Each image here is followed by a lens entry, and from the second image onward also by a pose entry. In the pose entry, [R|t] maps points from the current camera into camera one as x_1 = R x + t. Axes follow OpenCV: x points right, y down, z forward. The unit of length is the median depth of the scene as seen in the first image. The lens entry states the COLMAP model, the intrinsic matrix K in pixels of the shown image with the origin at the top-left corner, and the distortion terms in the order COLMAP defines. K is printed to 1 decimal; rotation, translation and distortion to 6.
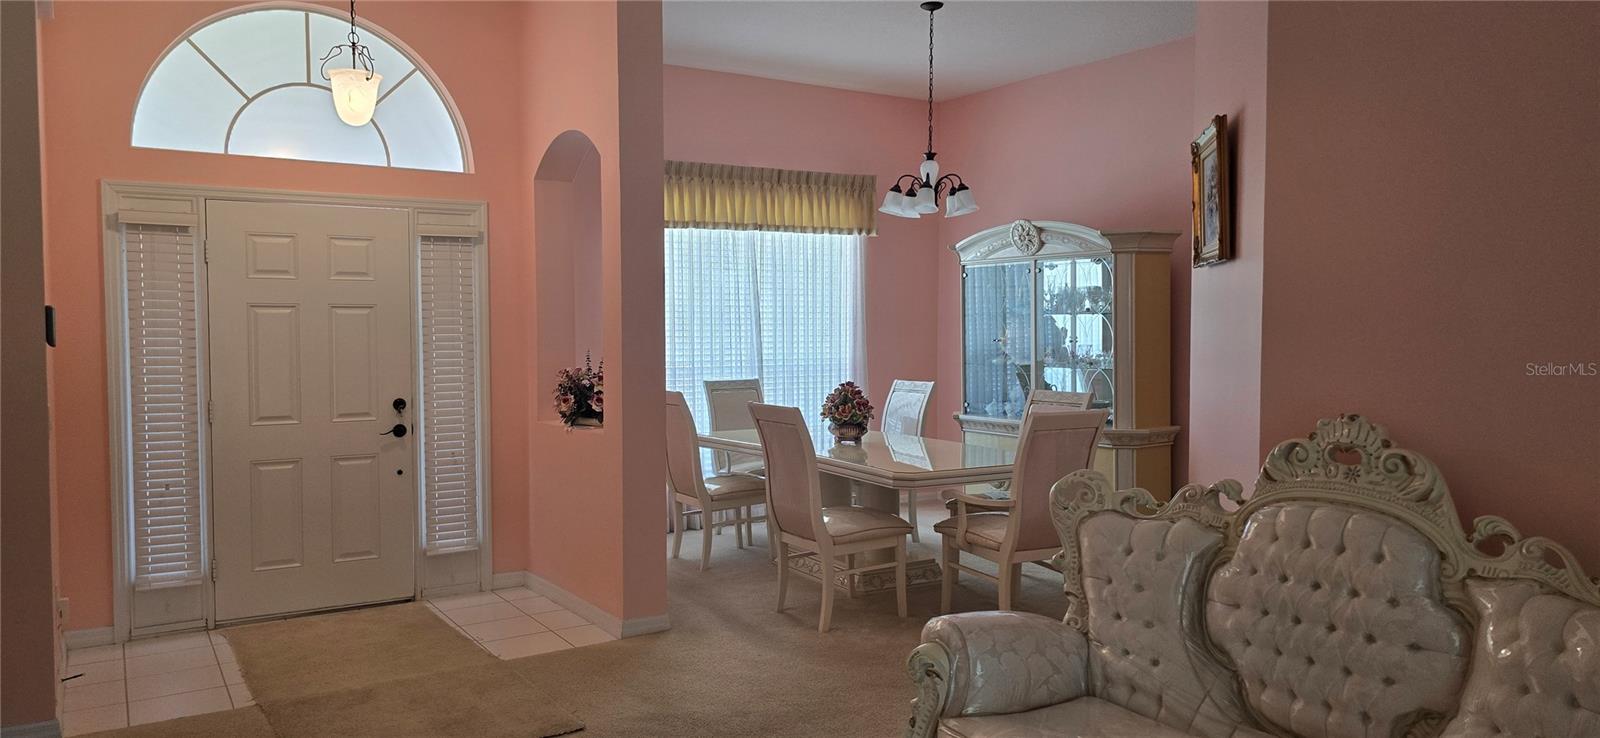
lens RADIAL K [[1082.7, 0, 792.8], [0, 1082.7, 362.3], [0, 0, 1]] dist [0.147920, -0.181304]
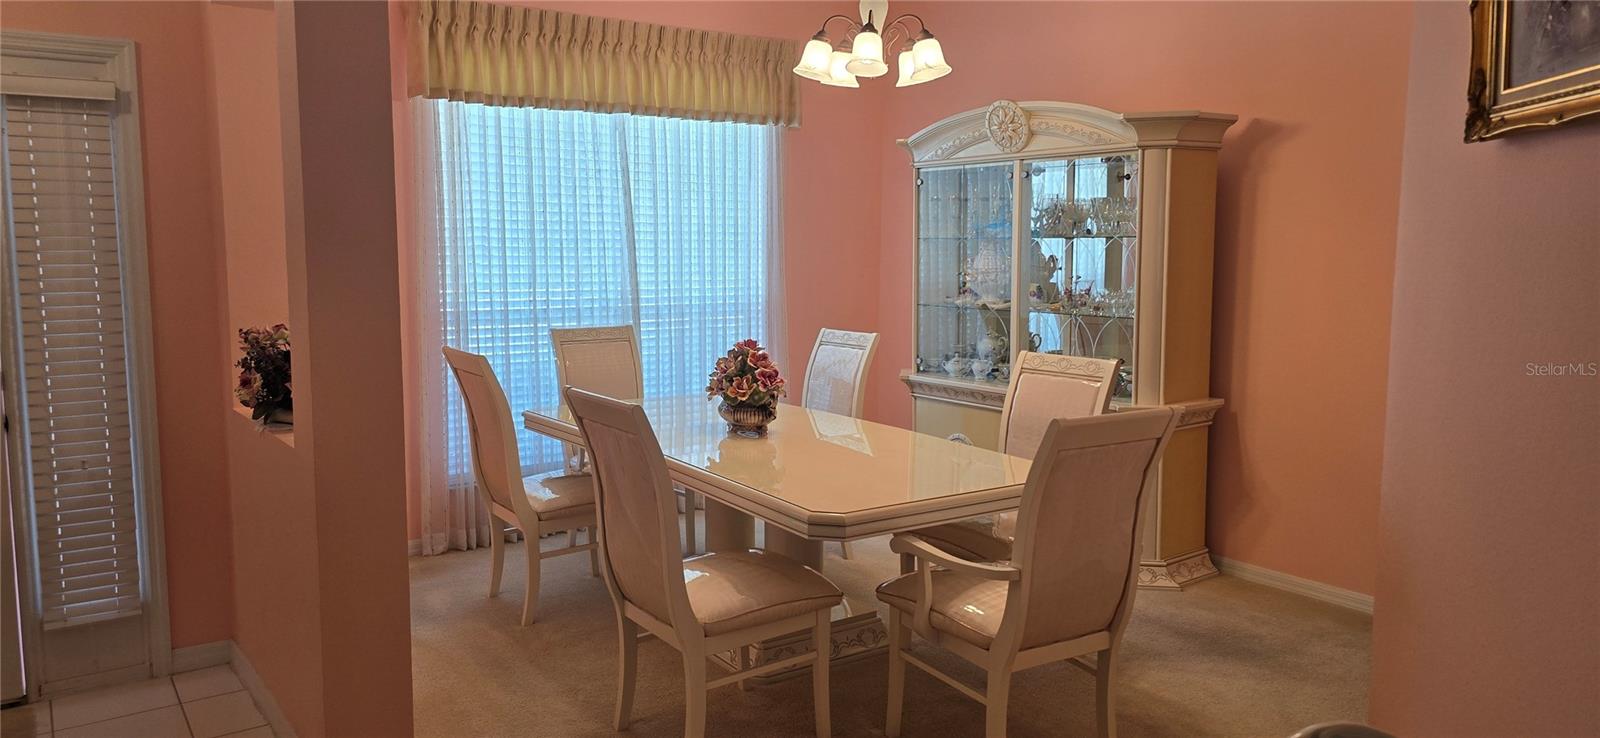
lens RADIAL K [[1082.7, 0, 792.8], [0, 1082.7, 362.3], [0, 0, 1]] dist [0.147920, -0.181304]
pose [[0.998371, 0.000222, 0.057050, 0.034971], [-0.004502, 0.997181, 0.074897, -0.015538], [-0.056872, -0.075032, 0.995558, 0.292947]]
